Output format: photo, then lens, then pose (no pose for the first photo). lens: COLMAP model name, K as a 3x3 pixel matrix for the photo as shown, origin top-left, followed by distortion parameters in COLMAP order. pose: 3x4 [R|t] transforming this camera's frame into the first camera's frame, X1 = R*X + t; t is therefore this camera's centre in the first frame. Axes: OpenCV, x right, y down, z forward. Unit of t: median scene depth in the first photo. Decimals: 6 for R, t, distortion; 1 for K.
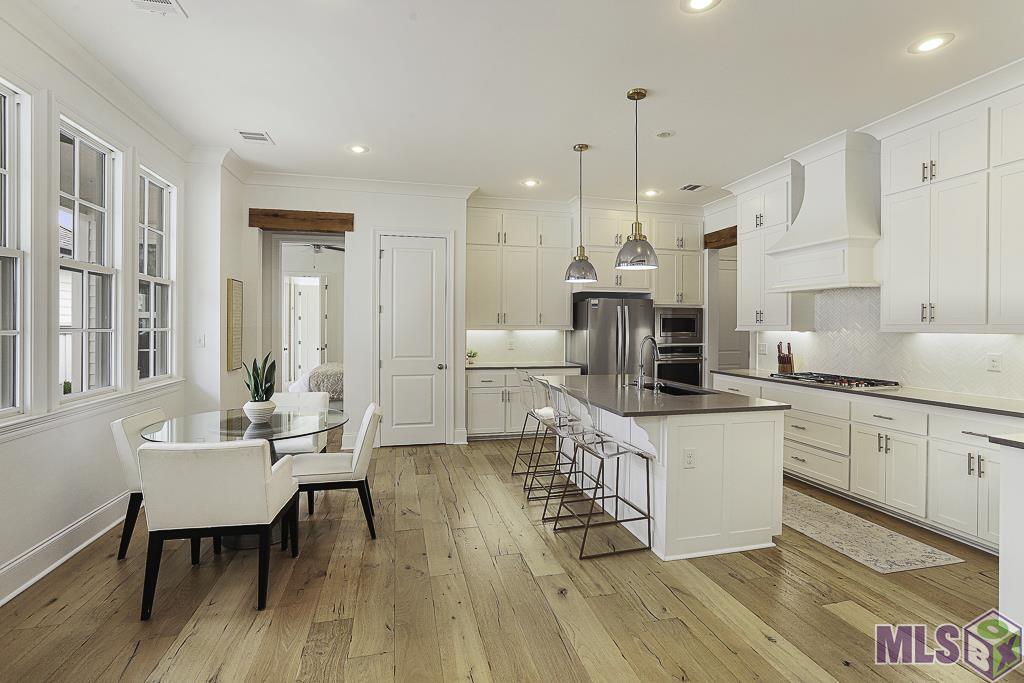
lens RADIAL K [[481.6, 0, 518.0], [0, 481.6, 325.7], [0, 0, 1]] dist [-0.045355, 0.020695]
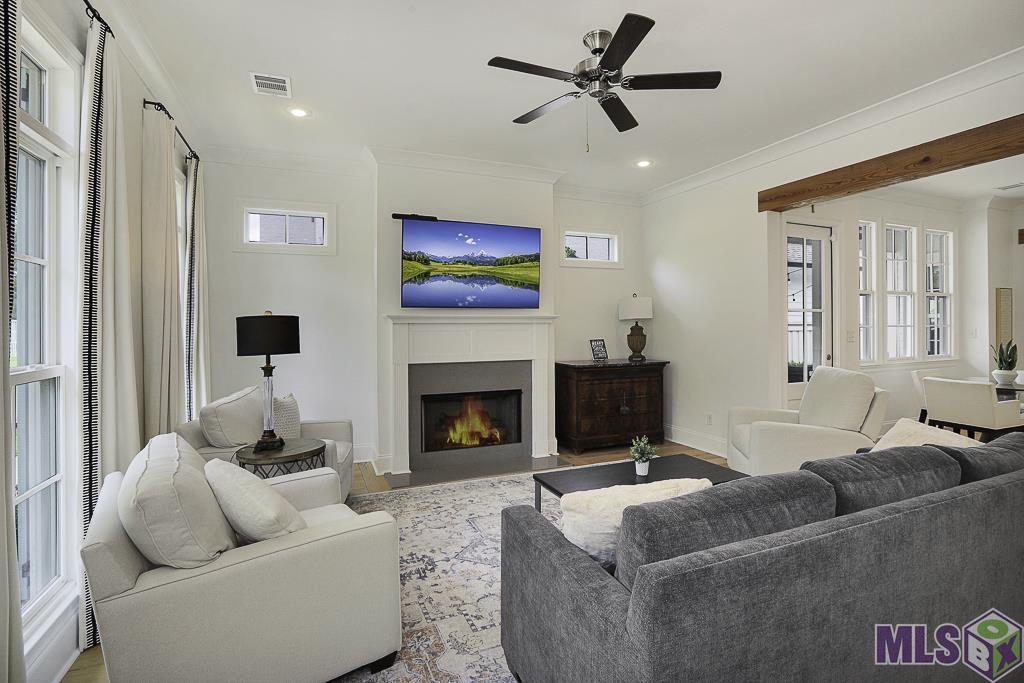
lens RADIAL K [[481.6, 0, 518.0], [0, 481.6, 325.7], [0, 0, 1]] dist [-0.045355, 0.020695]
pose [[0.162663, -0.002789, -0.986678, 0.445871], [0.007685, 0.999969, -0.001560, -0.000643], [0.986652, -0.007329, 0.162679, -0.516695]]
